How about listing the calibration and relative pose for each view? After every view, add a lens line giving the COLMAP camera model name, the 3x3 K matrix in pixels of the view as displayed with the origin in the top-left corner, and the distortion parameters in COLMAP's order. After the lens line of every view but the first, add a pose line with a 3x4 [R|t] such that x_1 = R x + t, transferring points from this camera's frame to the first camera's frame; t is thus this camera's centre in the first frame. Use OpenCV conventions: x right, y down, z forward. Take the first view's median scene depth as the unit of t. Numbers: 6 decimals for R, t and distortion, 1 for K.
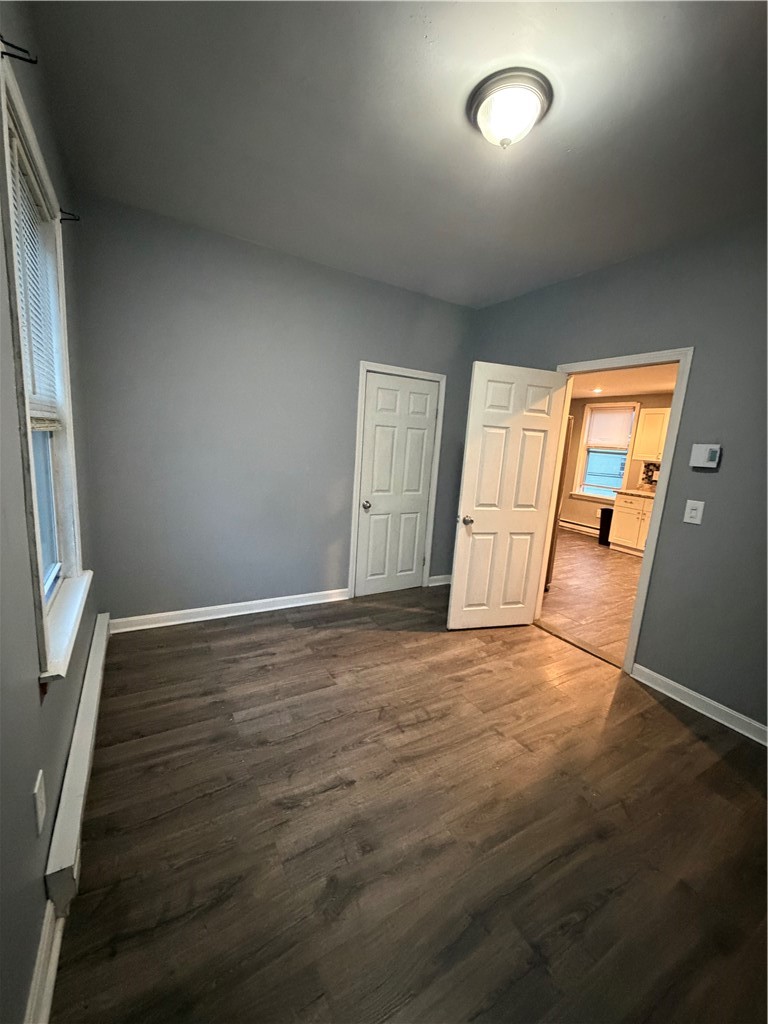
lens RADIAL K [[409.3, 0, 380.5], [0, 409.3, 510.0], [0, 0, 1]] dist [0.002362, -0.000075]
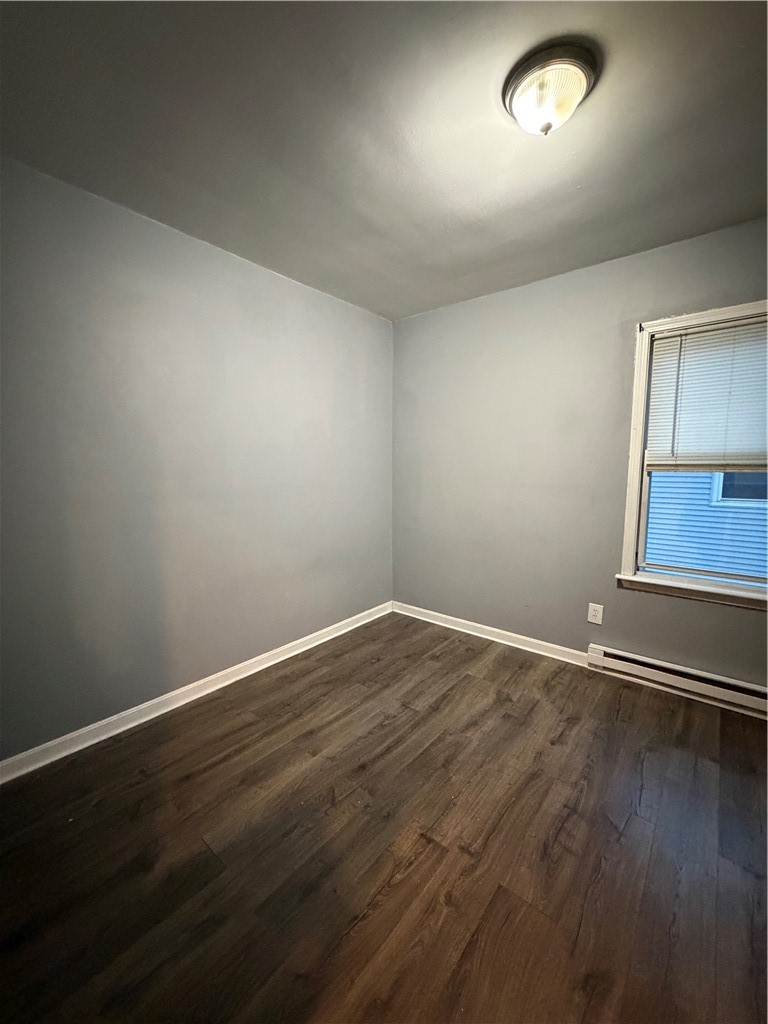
lens RADIAL K [[409.3, 0, 384.9], [0, 409.3, 501.3], [0, 0, 1]] dist [0.002362, -0.000075]
pose [[-0.936659, -0.038117, -0.348163, 0.813862], [-0.121887, 0.967398, 0.222001, -0.227722], [0.328350, 0.250376, -0.910768, 1.695948]]
